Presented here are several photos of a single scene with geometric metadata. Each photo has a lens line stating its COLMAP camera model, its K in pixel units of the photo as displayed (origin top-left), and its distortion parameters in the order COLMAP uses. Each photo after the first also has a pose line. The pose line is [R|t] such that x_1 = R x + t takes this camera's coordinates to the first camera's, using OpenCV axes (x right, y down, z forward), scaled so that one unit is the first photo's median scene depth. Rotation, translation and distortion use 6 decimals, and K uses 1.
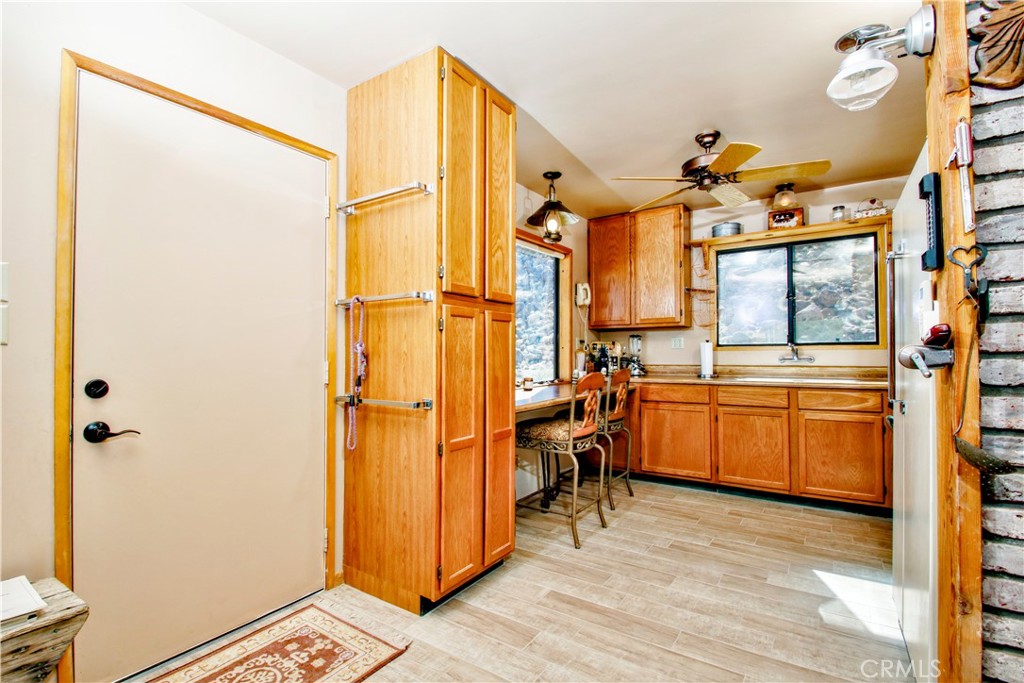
lens RADIAL K [[472.5, 0, 508.4], [0, 472.5, 342.8], [0, 0, 1]] dist [0.001294, -0.013591]
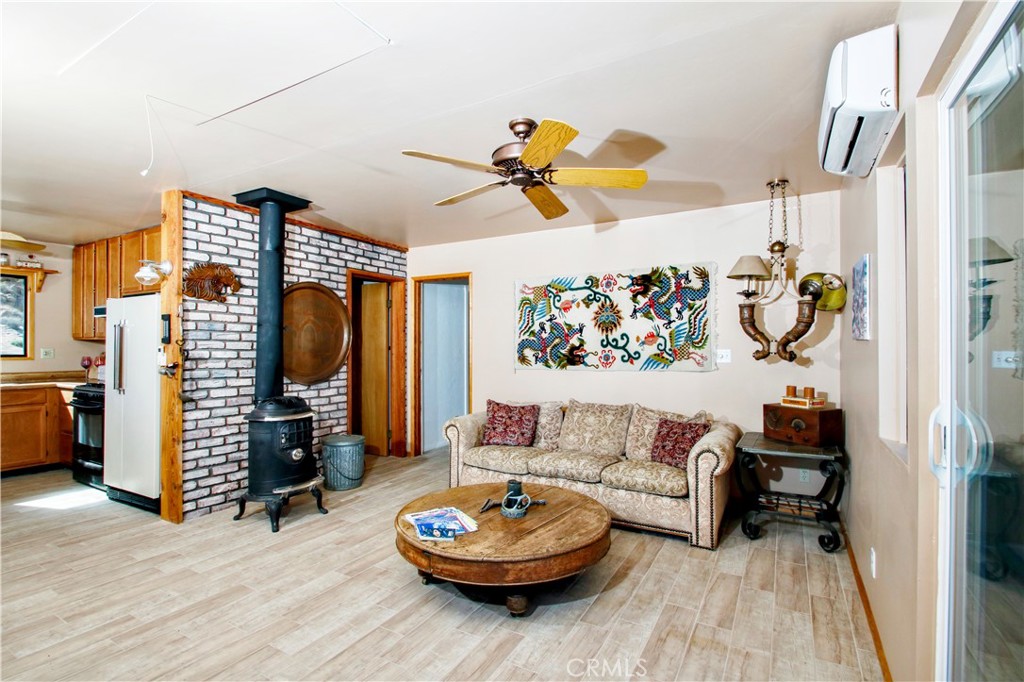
lens RADIAL K [[481.2, 0, 513.3], [0, 481.2, 344.2], [0, 0, 1]] dist [-0.001623, -0.001076]
pose [[-0.091684, 0.001087, 0.995788, -0.810577], [-0.018147, 0.999832, -0.002762, -0.058751], [-0.995623, -0.018323, -0.091649, -0.331203]]
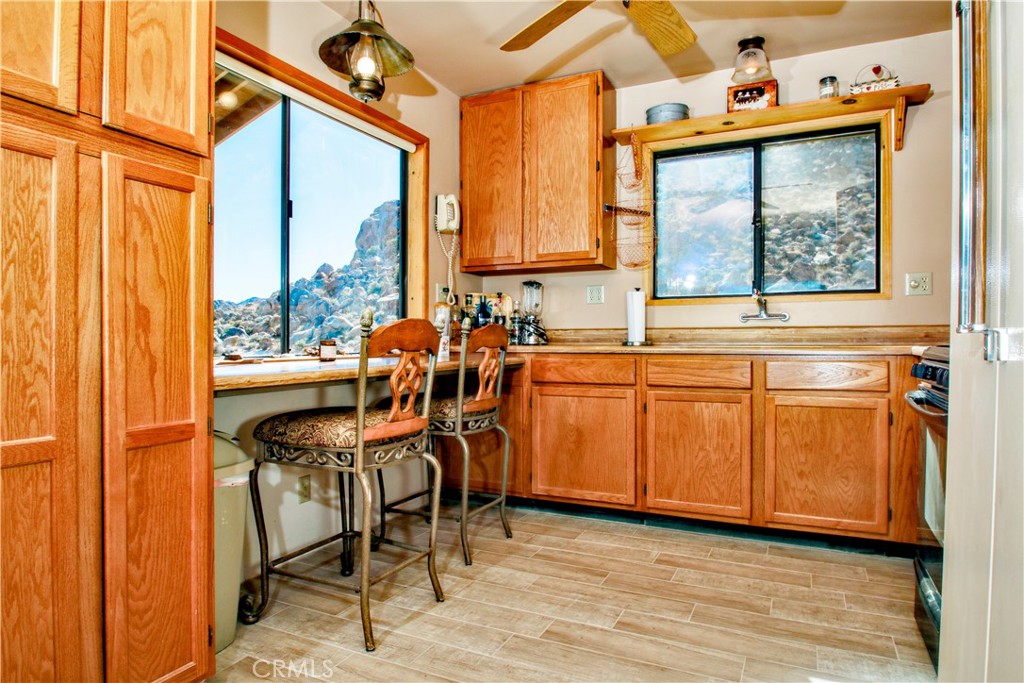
lens RADIAL K [[618.7, 0, 512.0], [0, 618.7, 341.5], [0, 0, 1]] dist [-0.033132, 0.002010]
pose [[0.987612, 0.004204, 0.156859, 0.149339], [-0.008438, 0.999618, 0.026336, 0.056181], [-0.156688, -0.027334, 0.987270, 0.241230]]
